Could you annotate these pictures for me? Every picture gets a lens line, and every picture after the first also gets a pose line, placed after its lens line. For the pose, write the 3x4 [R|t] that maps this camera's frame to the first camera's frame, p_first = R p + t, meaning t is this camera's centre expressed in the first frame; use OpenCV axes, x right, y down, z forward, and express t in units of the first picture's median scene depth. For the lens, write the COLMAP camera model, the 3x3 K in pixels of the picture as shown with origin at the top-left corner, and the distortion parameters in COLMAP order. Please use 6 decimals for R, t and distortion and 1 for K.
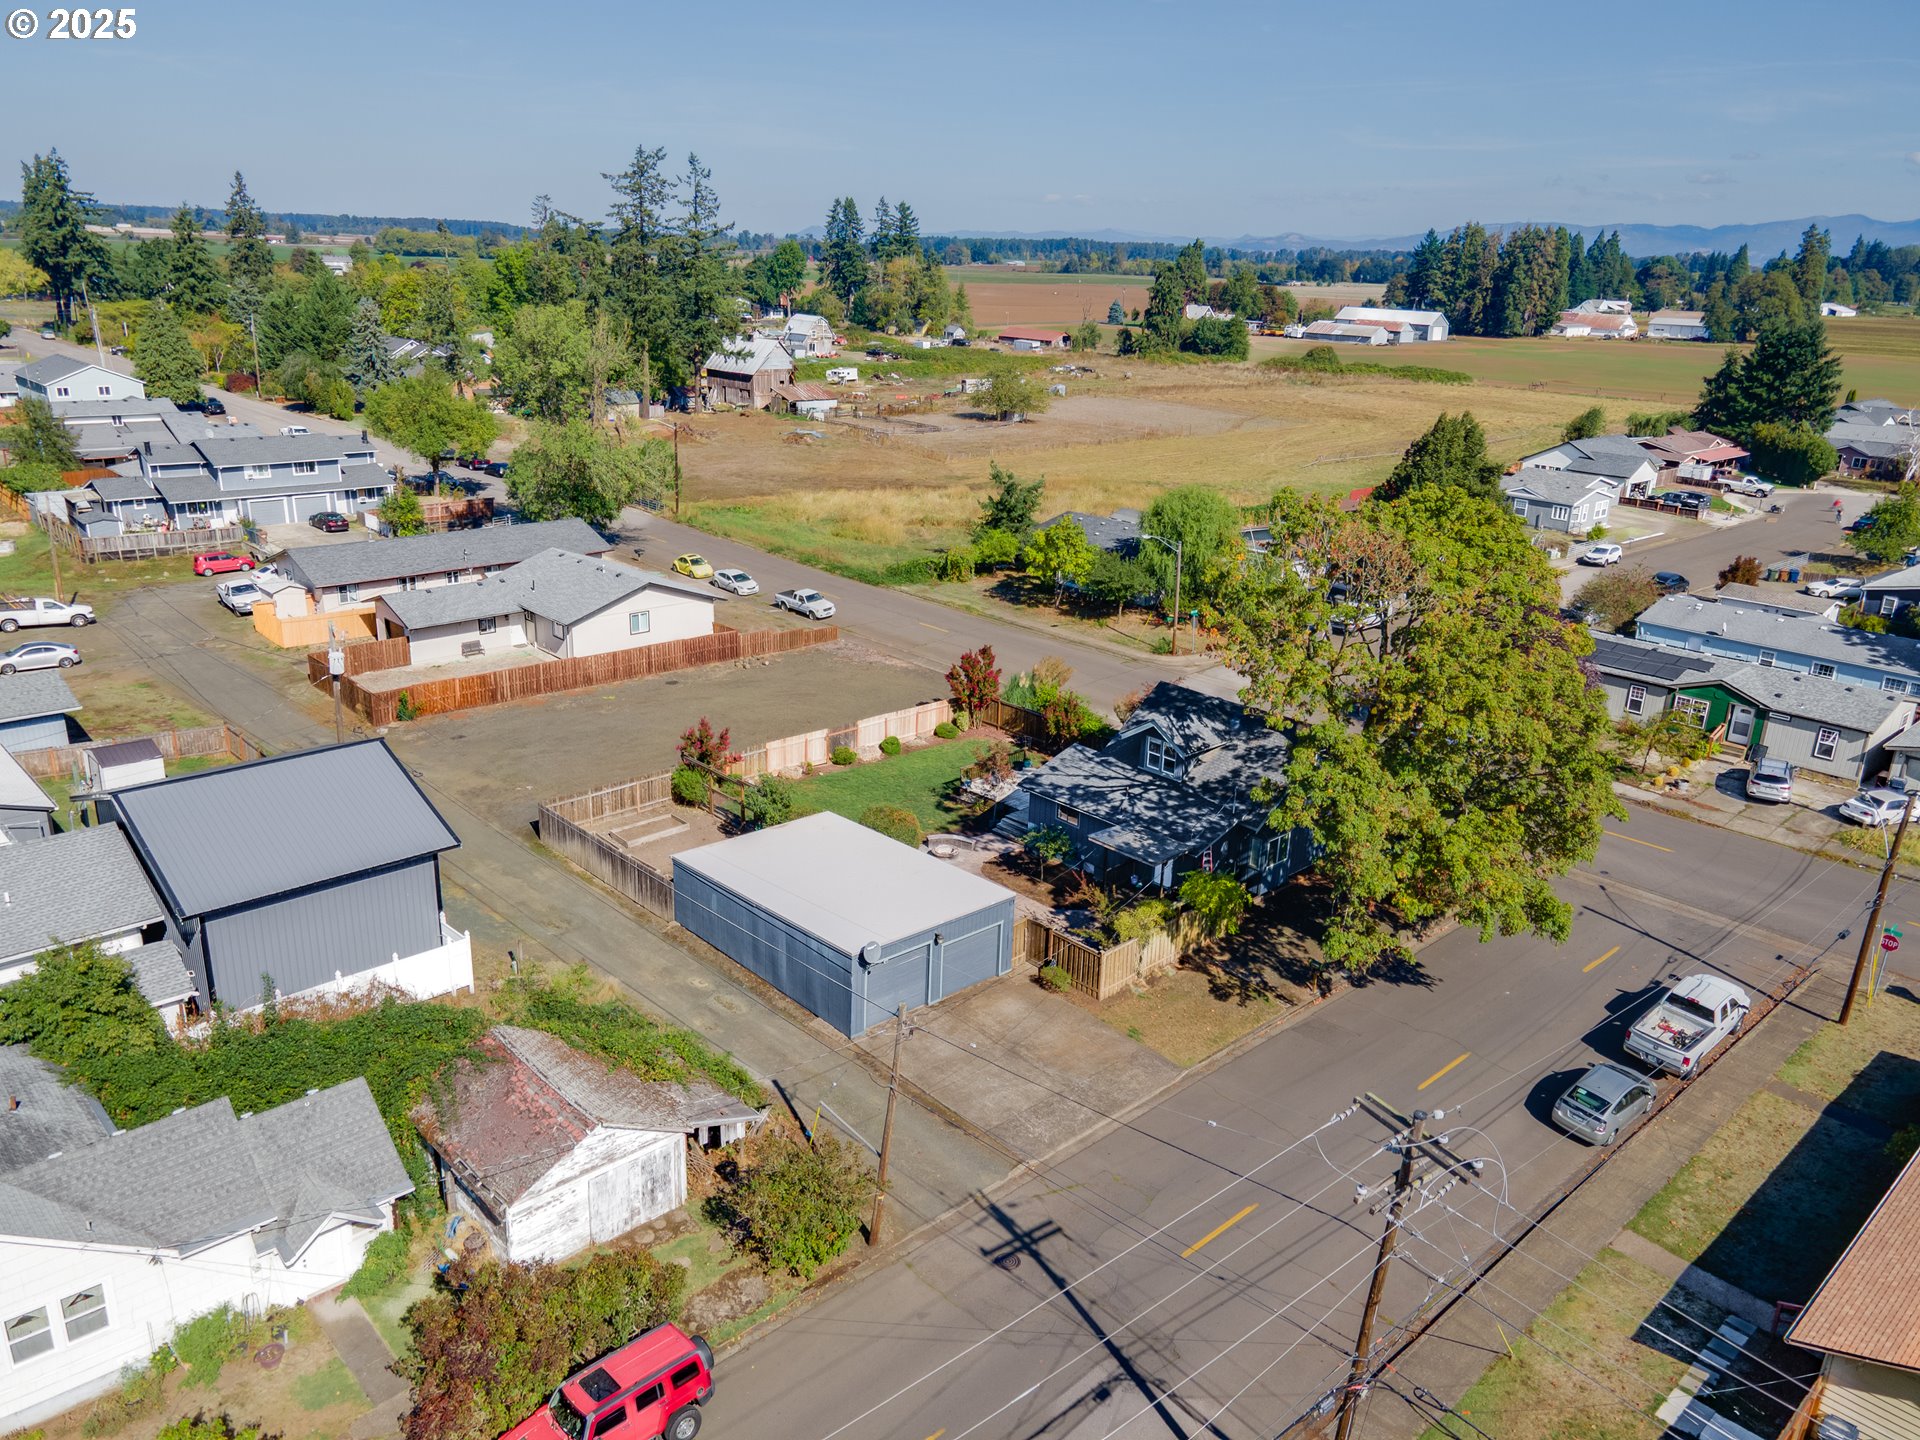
lens RADIAL K [[1365.5, 0, 960.0], [0, 1365.5, 720.0], [0, 0, 1]] dist [0.043308, -0.000383]
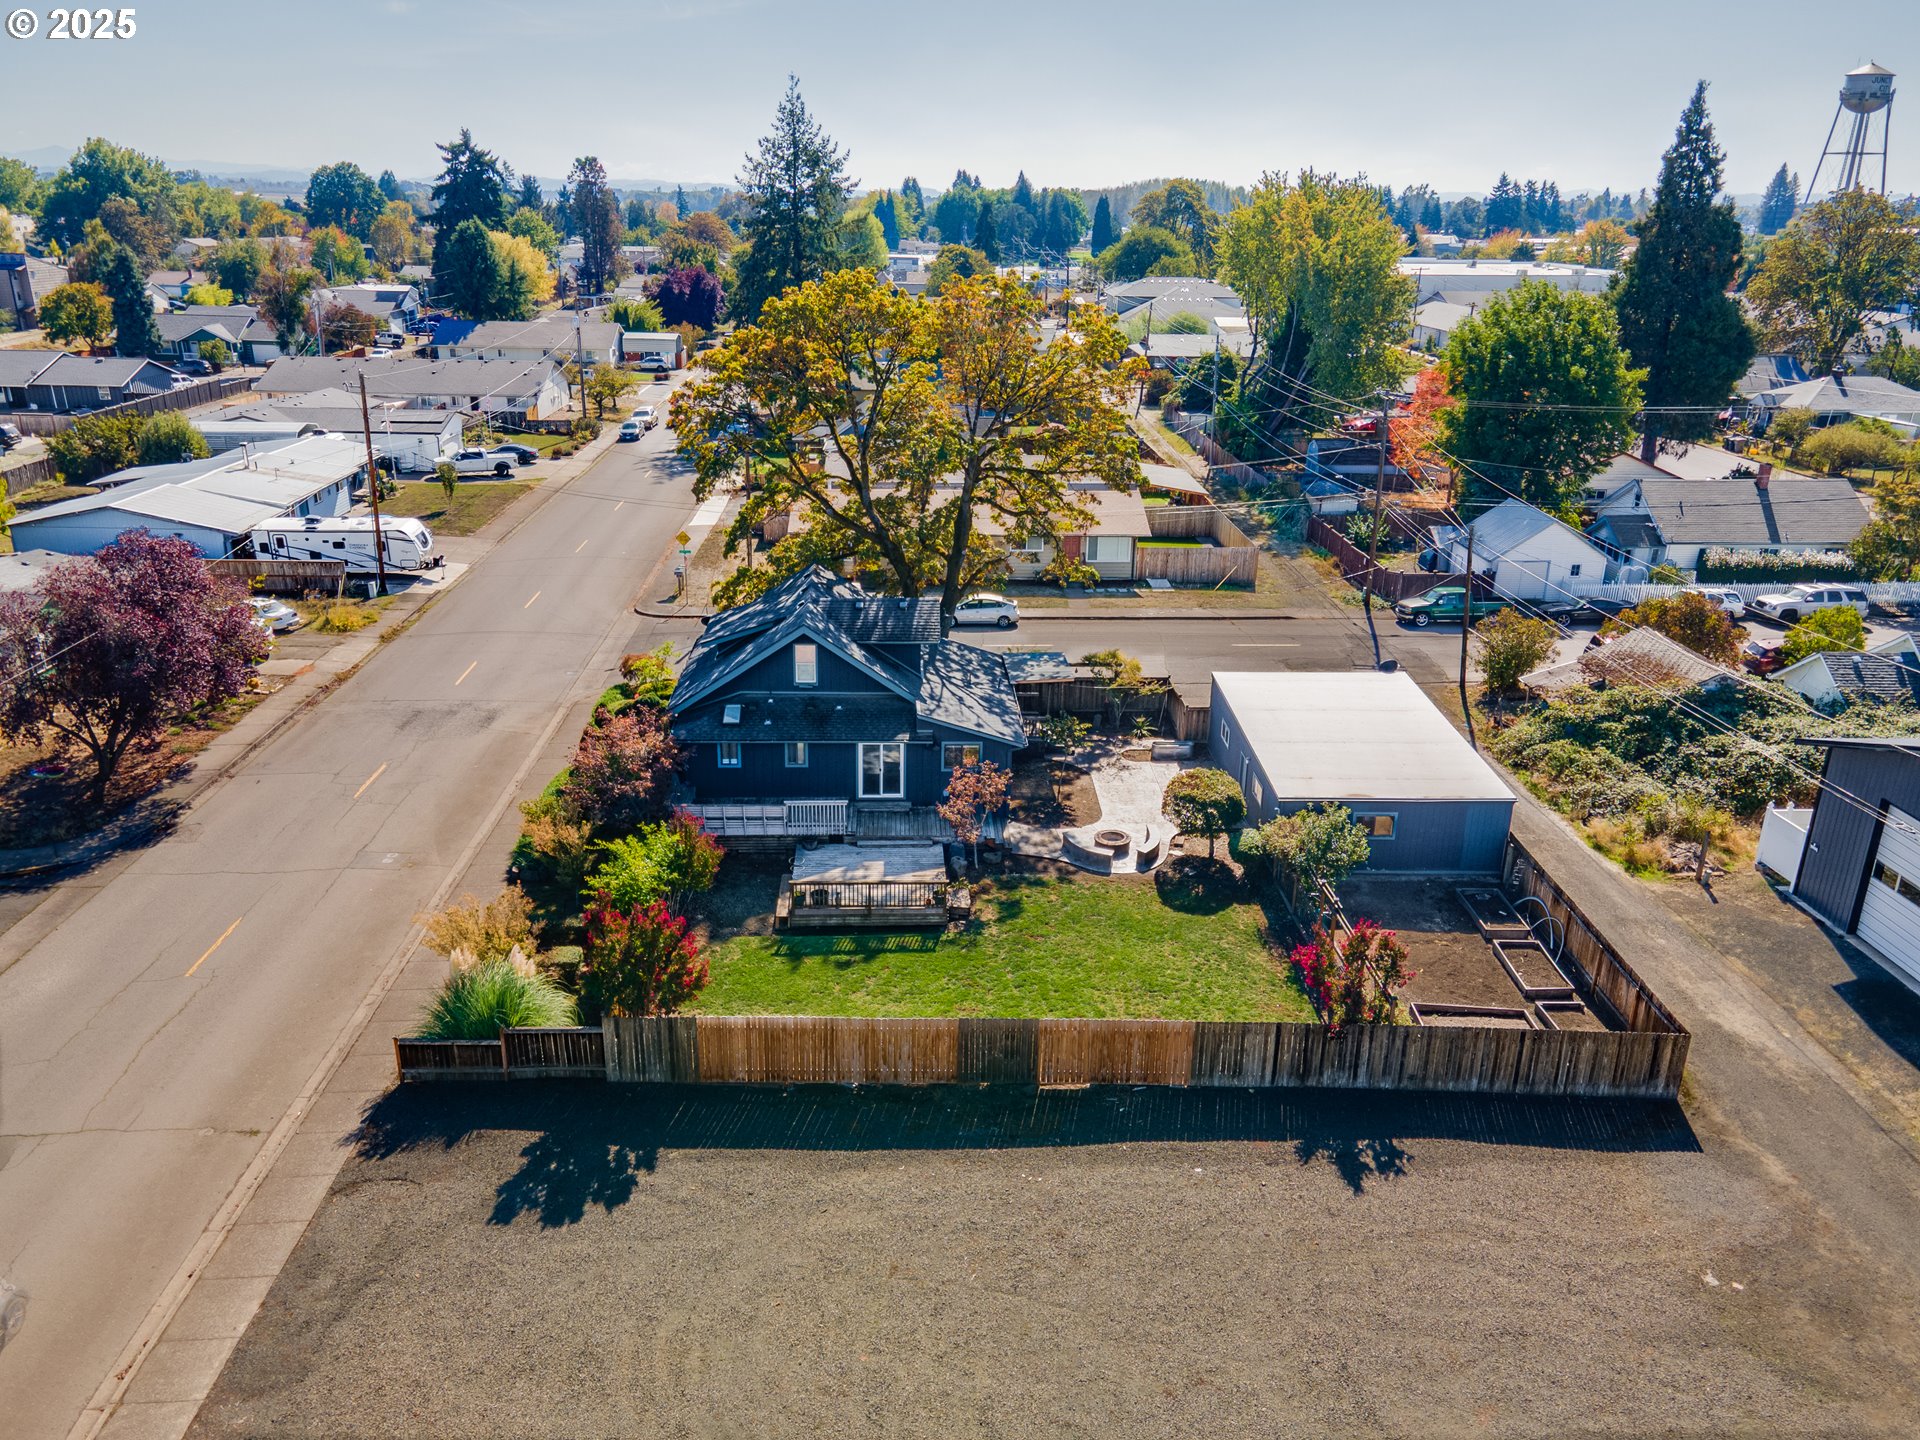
lens RADIAL K [[1393.3, 0, 947.4], [0, 1393.3, 695.5], [0, 0, 1]] dist [0.029367, -0.001247]
pose [[-0.754564, -0.261027, 0.602078, -0.360559], [0.169612, 0.808733, 0.563190, -0.395400], [-0.633928, 0.527083, -0.565968, 1.347897]]
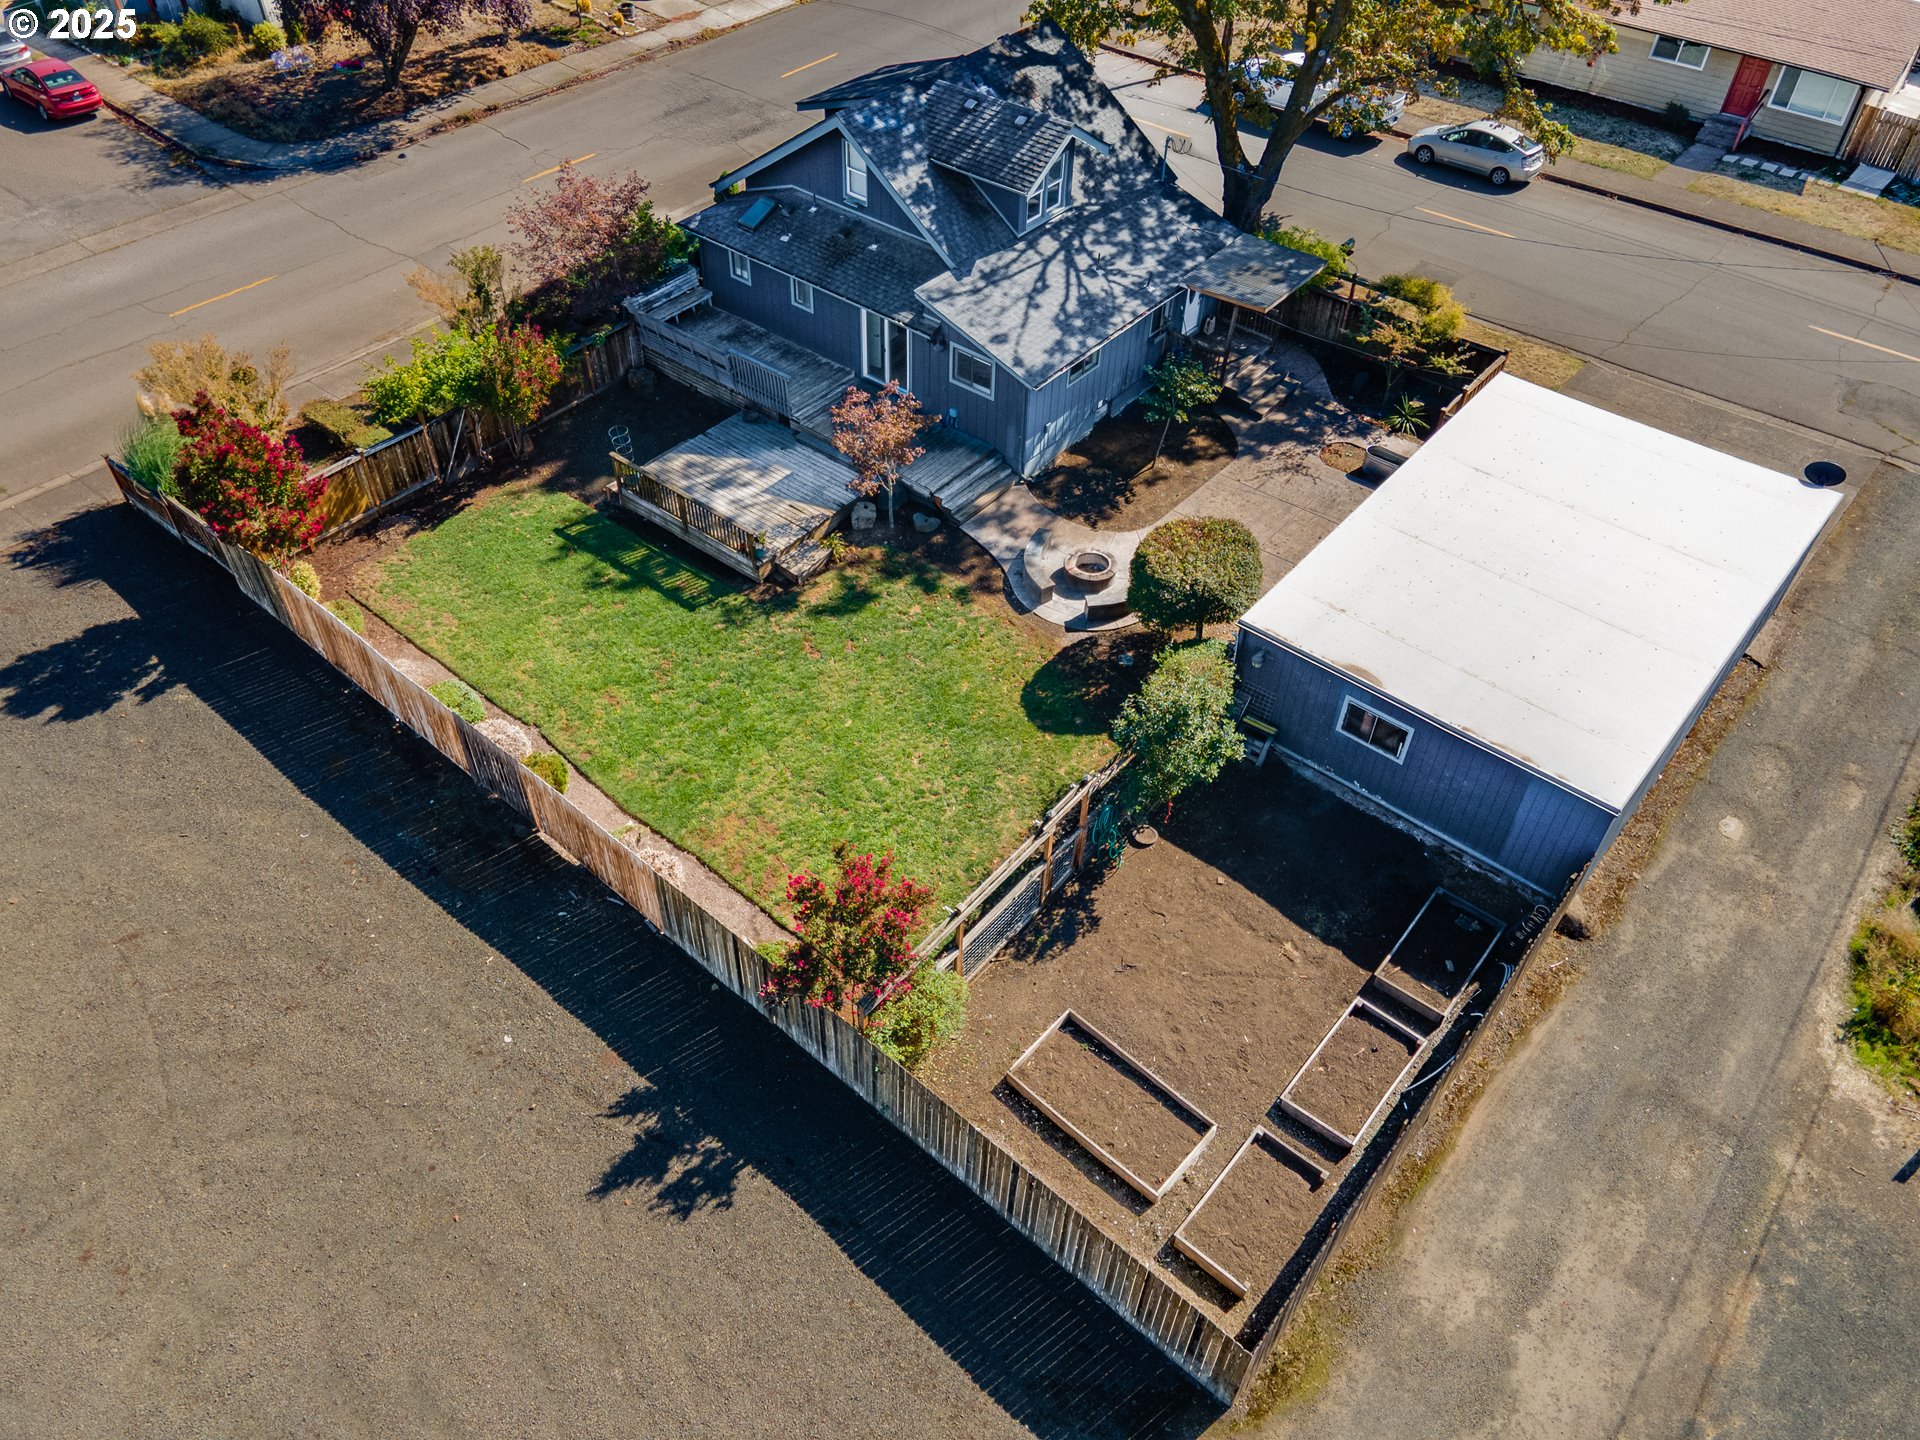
lens RADIAL K [[1365.5, 0, 960.0], [0, 1365.5, 720.0], [0, 0, 1]] dist [0.043308, -0.000383]
pose [[-0.135504, -0.728850, 0.671131, -0.371625], [0.292957, 0.617616, 0.729881, -0.250214], [-0.946475, 0.295514, 0.129833, 0.920283]]
